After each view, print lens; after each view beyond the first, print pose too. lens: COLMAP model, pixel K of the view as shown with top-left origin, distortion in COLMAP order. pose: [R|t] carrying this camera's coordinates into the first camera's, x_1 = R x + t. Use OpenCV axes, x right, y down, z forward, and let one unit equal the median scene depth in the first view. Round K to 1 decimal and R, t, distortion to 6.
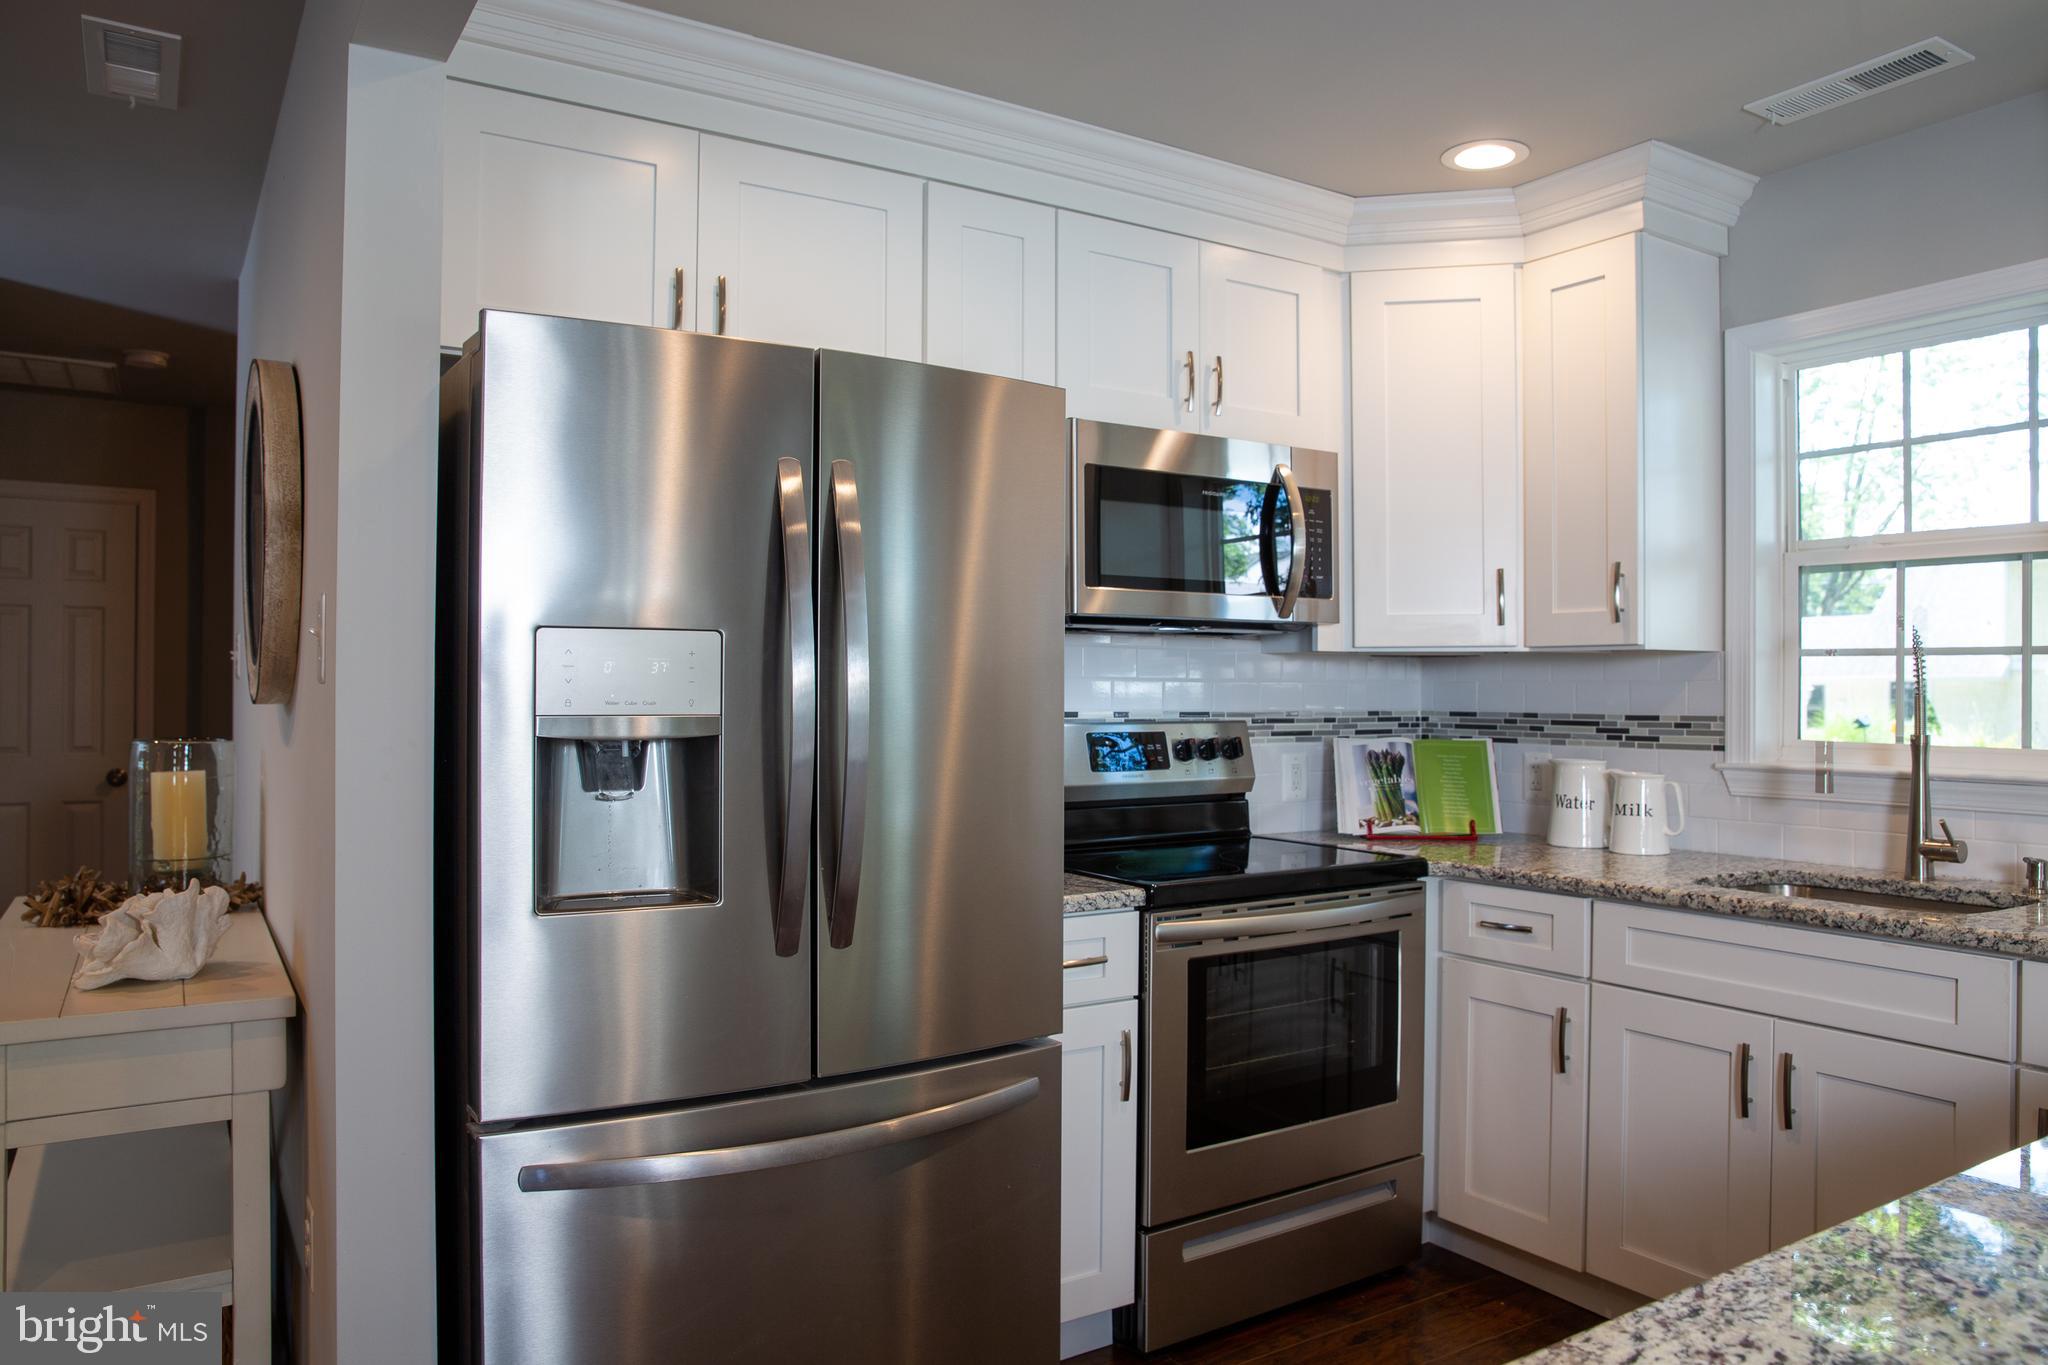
lens RADIAL K [[1443.1, 0, 988.4], [0, 1443.1, 691.8], [0, 0, 1]] dist [-0.078959, 0.046523]
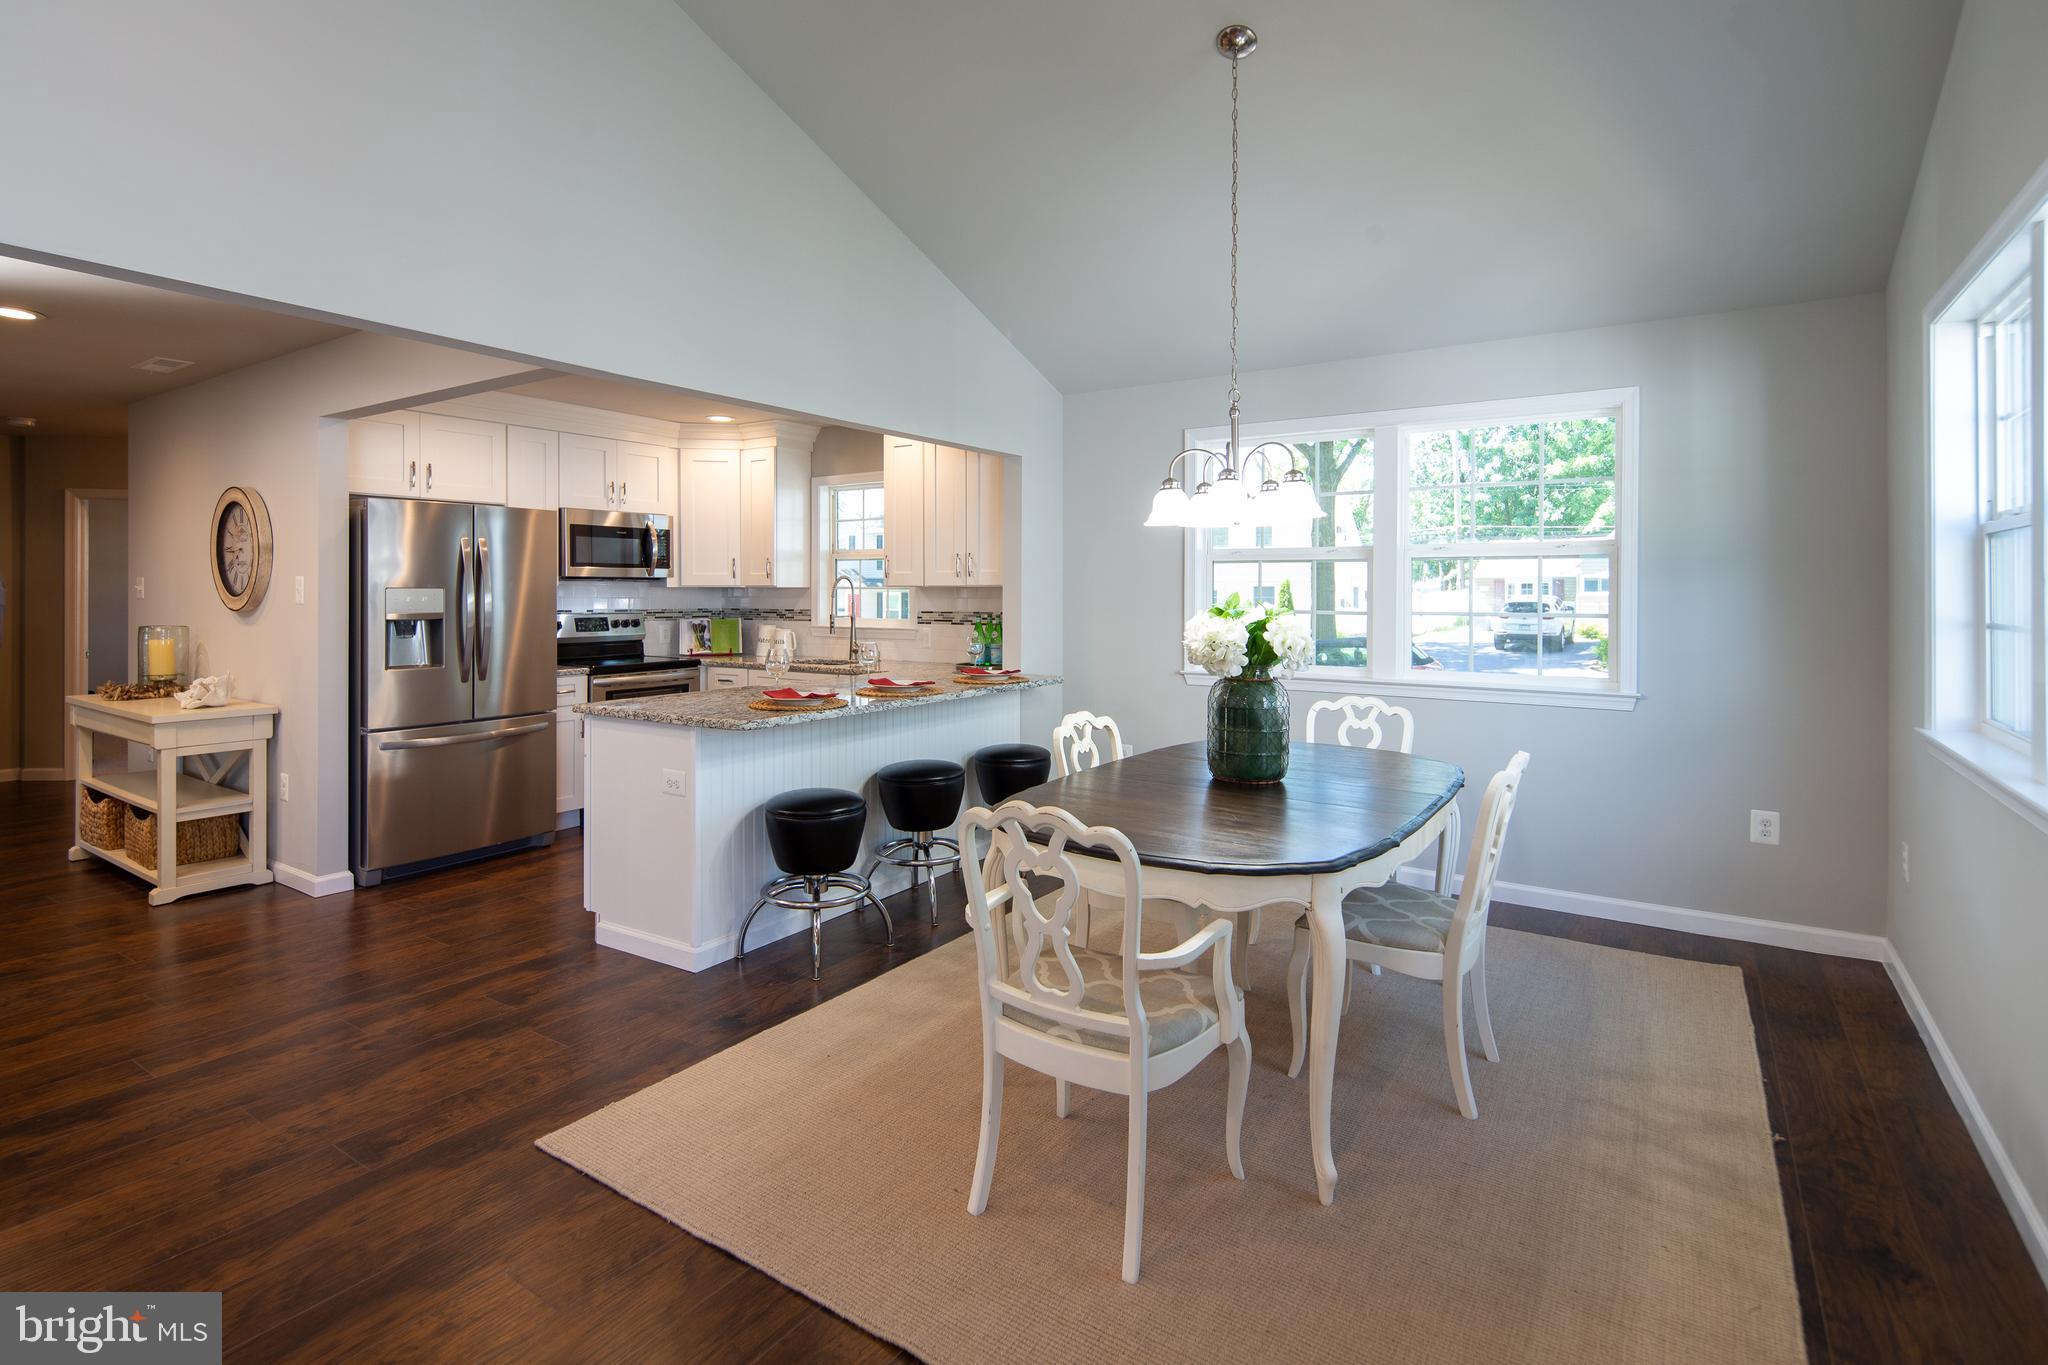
lens RADIAL K [[1022.1, 0, 1022.8], [0, 1022.1, 597.2], [0, 0, 1]] dist [0.003773, -0.003892]
pose [[0.908600, -0.005025, 0.417637, 0.033840], [0.002789, 0.999978, 0.005965, -0.020701], [-0.417658, -0.004255, 0.908594, -1.176828]]
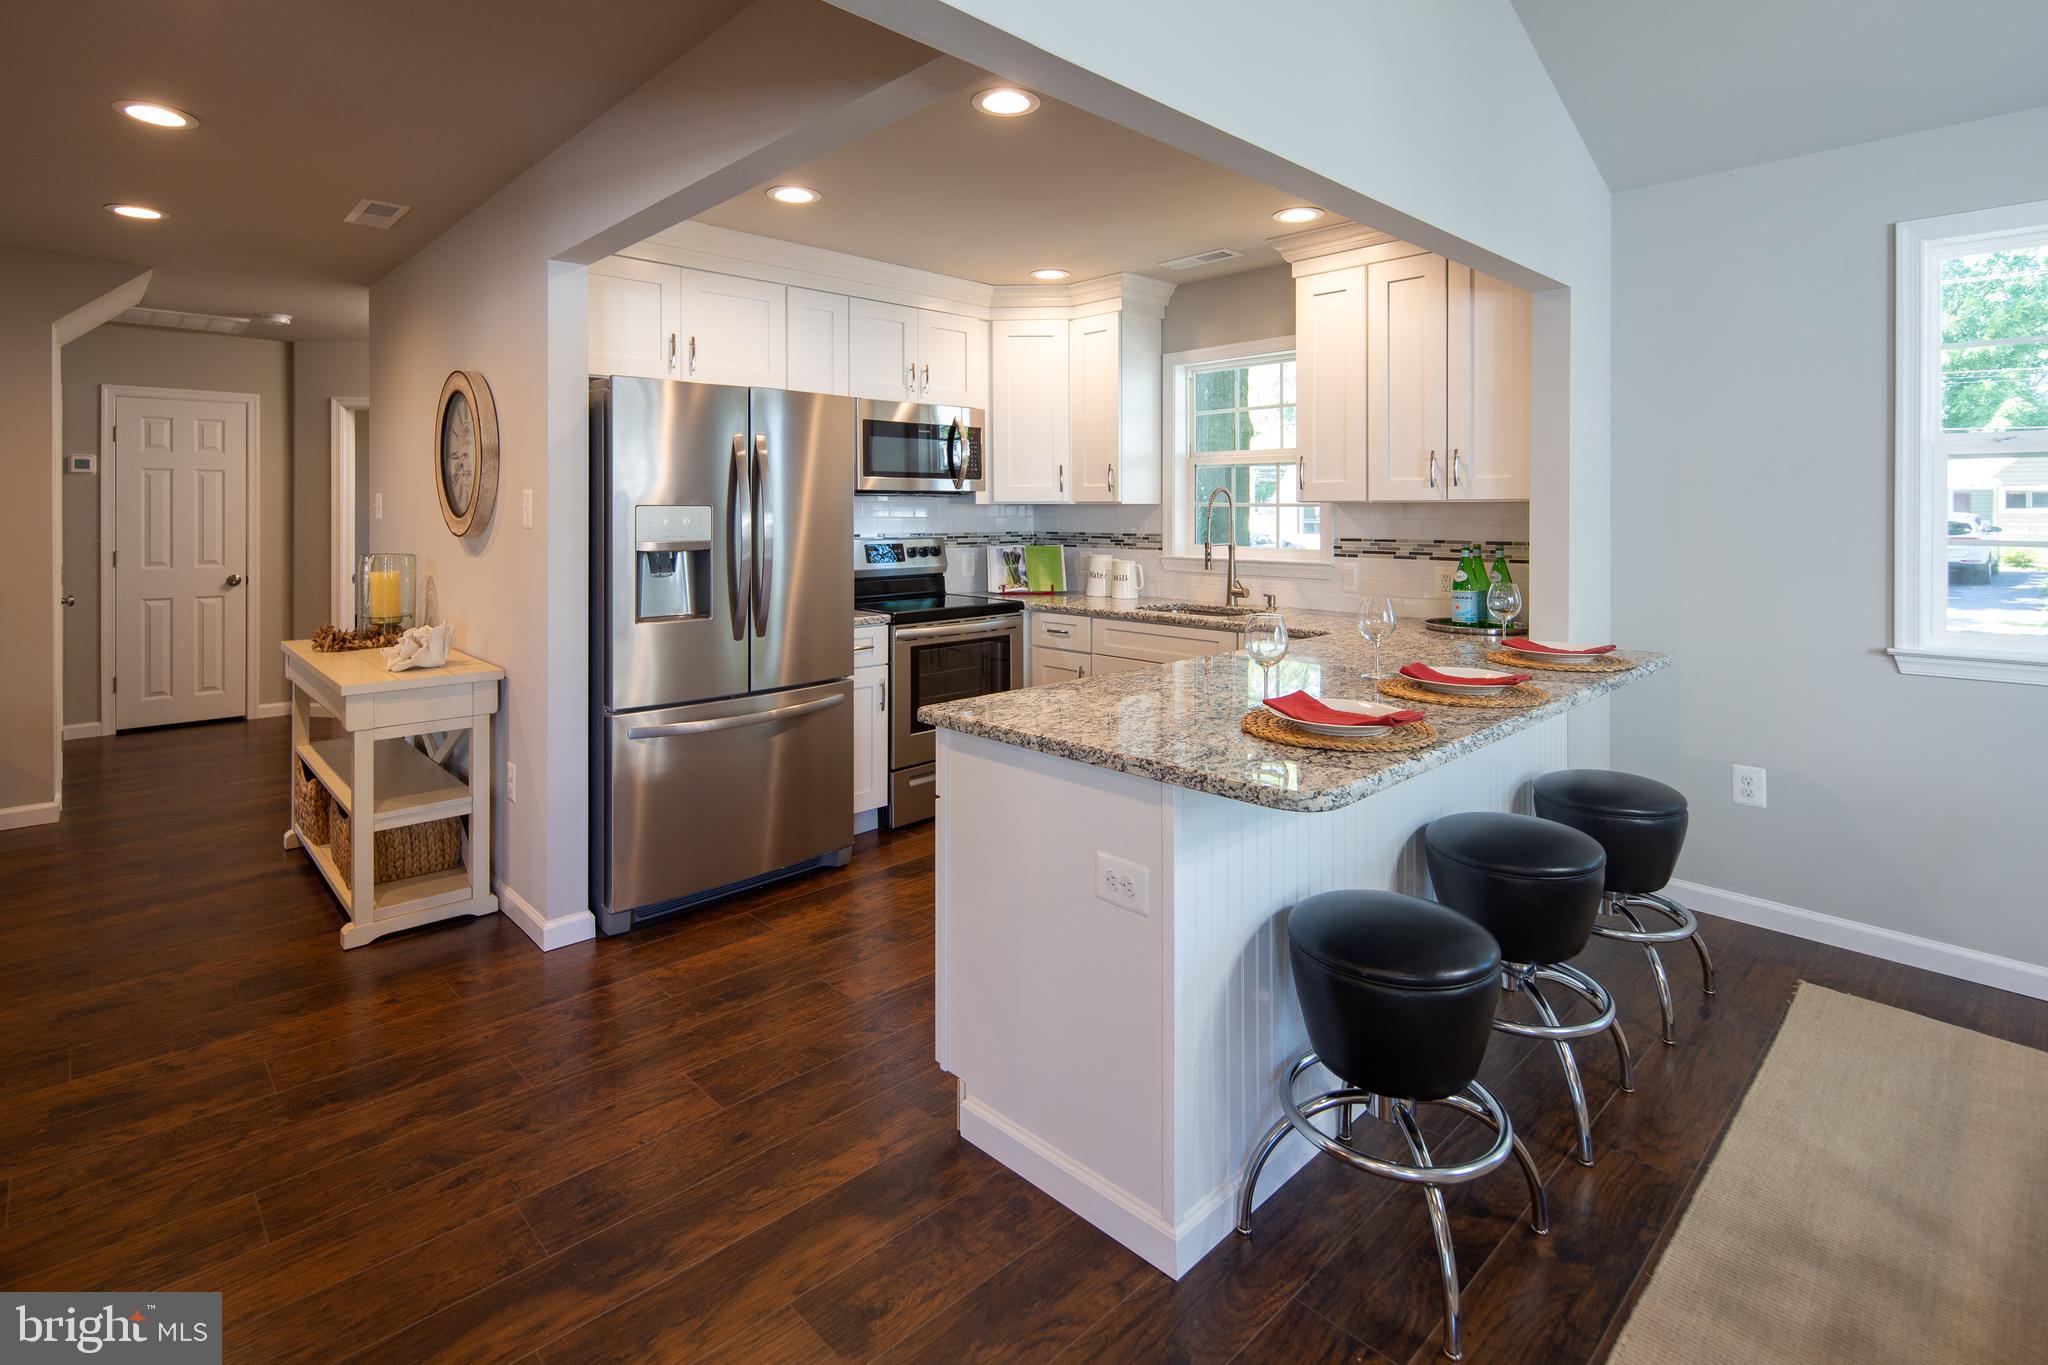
lens RADIAL K [[1022.1, 0, 999.3], [0, 1022.1, 518.0], [0, 0, 1]] dist [0.003773, -0.003892]
pose [[0.980795, -0.005684, 0.194960, -0.029558], [0.004271, 0.999961, 0.007669, -0.021372], [-0.194996, -0.006689, 0.980781, -0.507313]]
